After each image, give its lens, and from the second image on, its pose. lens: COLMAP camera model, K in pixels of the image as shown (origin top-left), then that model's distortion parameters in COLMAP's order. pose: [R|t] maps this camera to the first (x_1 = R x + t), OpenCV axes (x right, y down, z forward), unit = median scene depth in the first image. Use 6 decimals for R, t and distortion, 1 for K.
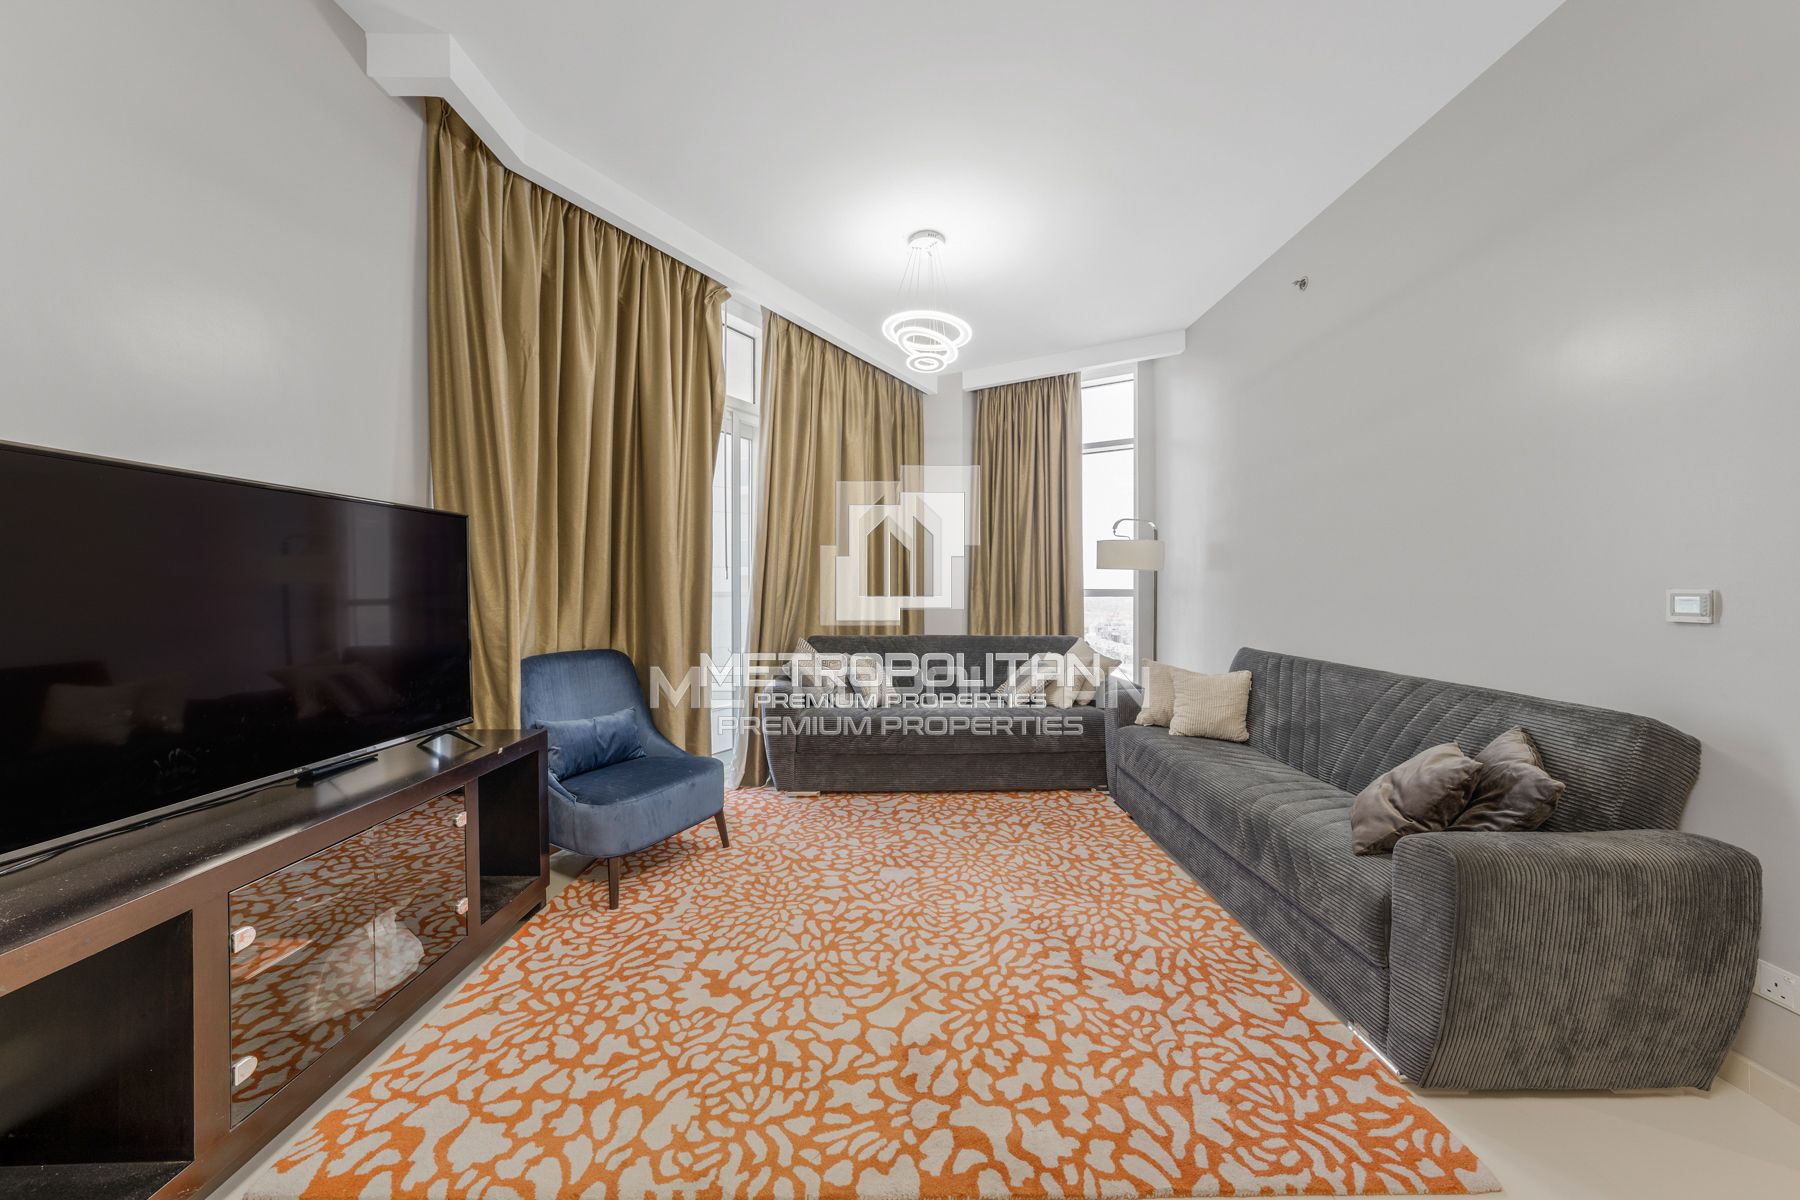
lens RADIAL K [[651.7, 0, 875.4], [0, 651.7, 590.6], [0, 0, 1]] dist [-0.021594, 0.005703]
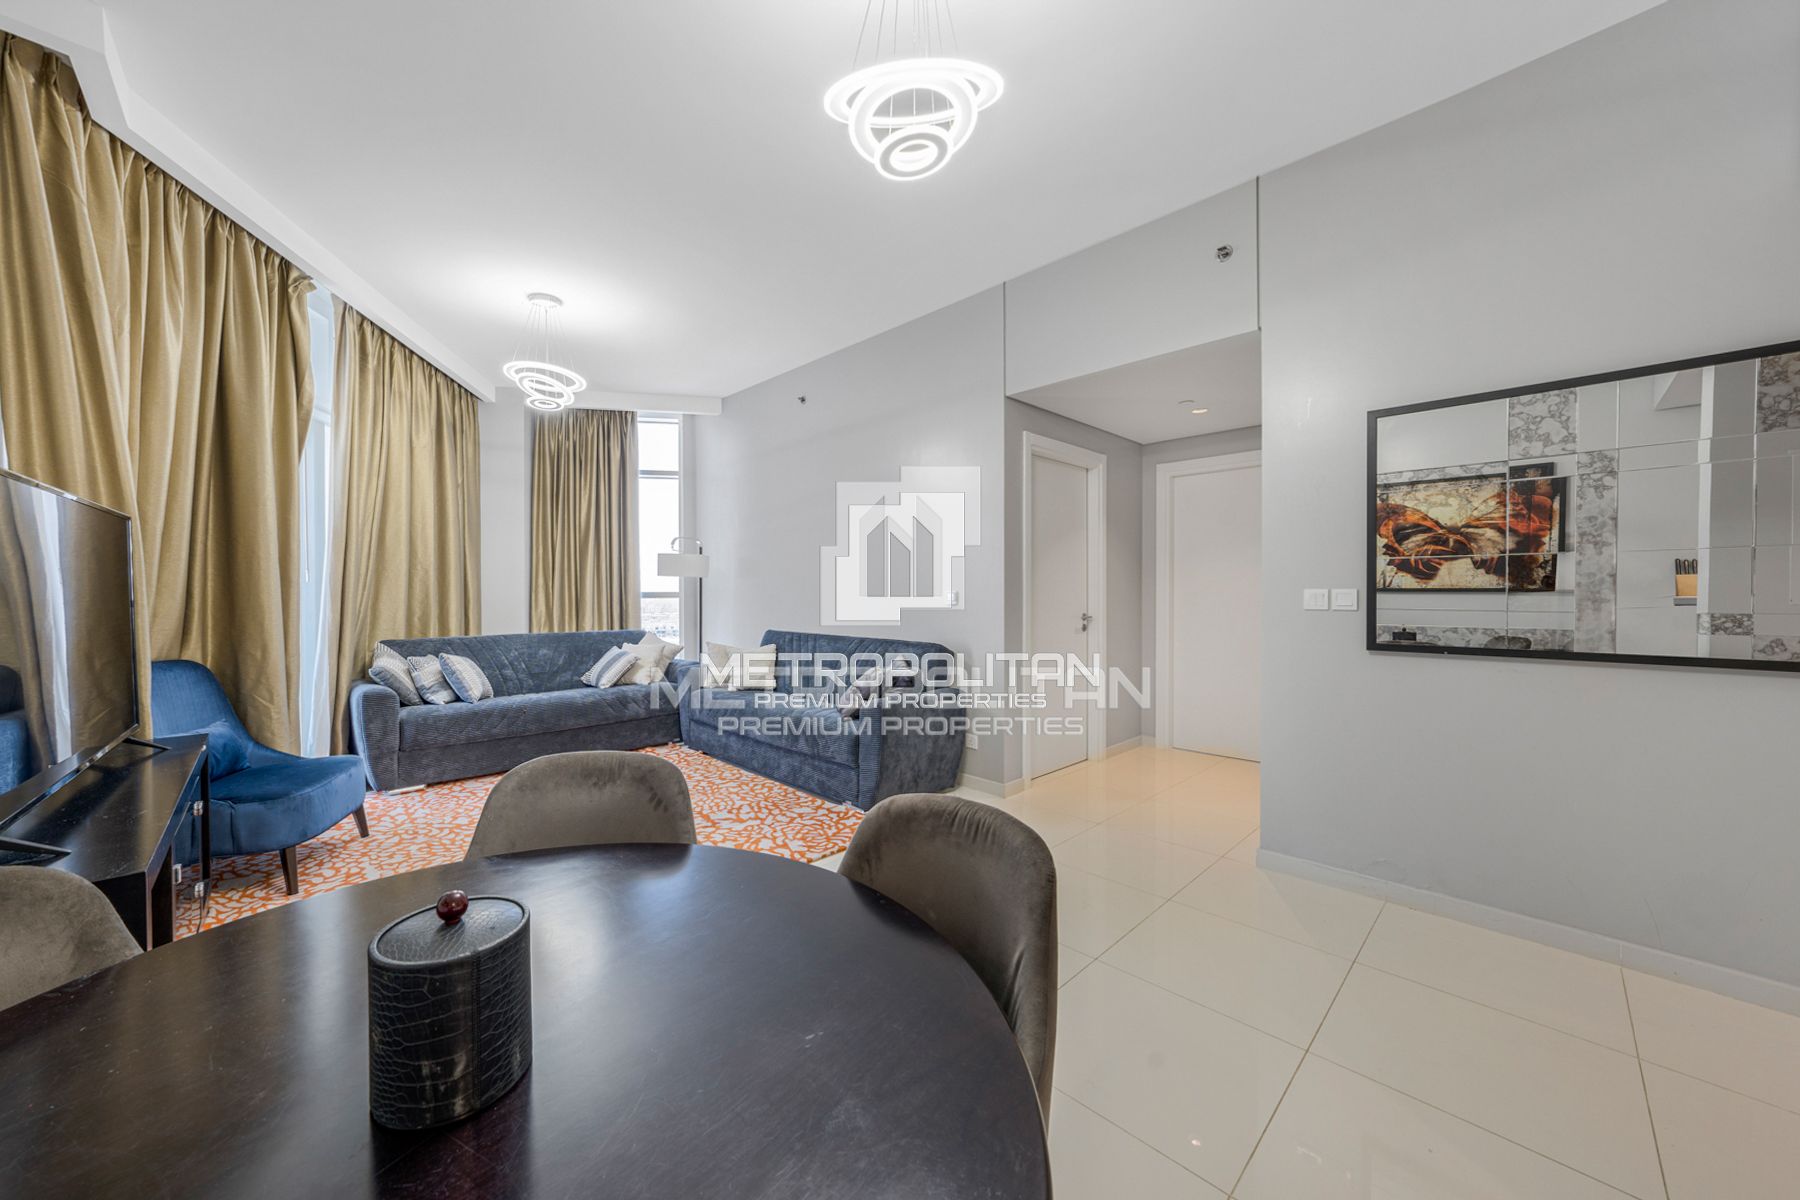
lens RADIAL K [[693.7, 0, 900.5], [0, 693.7, 598.0], [0, 0, 1]] dist [-0.006525, -0.000023]
pose [[0.704640, -0.008611, 0.709513, -0.383725], [0.004695, 0.999961, 0.007474, 0.002955], [-0.709549, -0.001935, 0.704653, -0.379264]]
